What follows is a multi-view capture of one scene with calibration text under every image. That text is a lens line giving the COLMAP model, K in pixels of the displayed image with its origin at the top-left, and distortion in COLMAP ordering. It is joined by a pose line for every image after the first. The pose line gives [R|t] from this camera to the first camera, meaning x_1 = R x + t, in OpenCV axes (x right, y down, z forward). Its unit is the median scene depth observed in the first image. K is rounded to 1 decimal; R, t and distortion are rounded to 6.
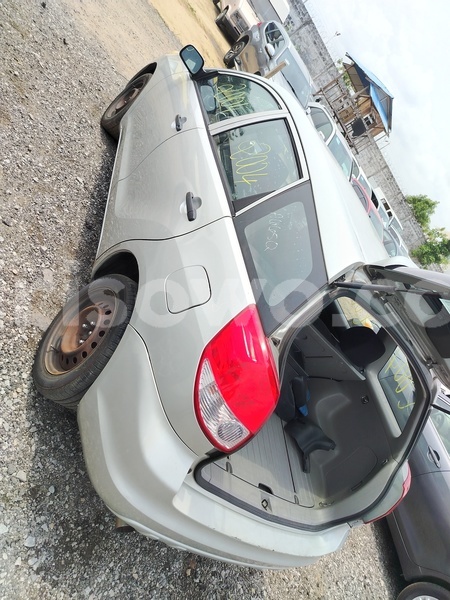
lens RADIAL K [[420.4, 0, 224.9], [0, 420.4, 299.4], [0, 0, 1]] dist [0.010731, -0.009579]
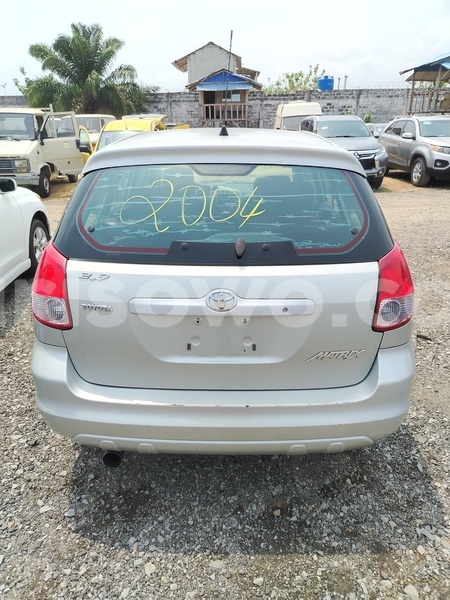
lens RADIAL K [[420.4, 0, 223.3], [0, 420.4, 298.5], [0, 0, 1]] dist [0.010731, -0.009579]
pose [[0.588699, -0.711670, -0.383353, 0.598622], [0.516310, 0.695939, -0.499092, 0.869153], [0.621979, 0.095886, 0.777141, 0.264801]]
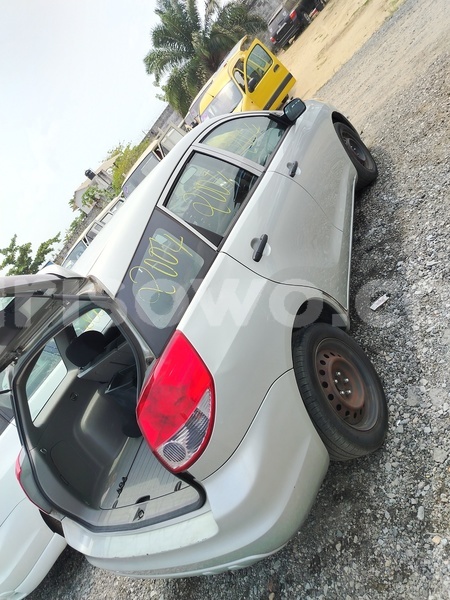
lens RADIAL K [[420.4, 0, 225.4], [0, 420.4, 301.4], [0, 0, 1]] dist [0.010731, -0.009579]
pose [[-0.232580, -0.692858, -0.682535, 1.165323], [0.495401, 0.519518, -0.696189, 1.082428], [0.836949, -0.500048, 0.222413, 1.254135]]
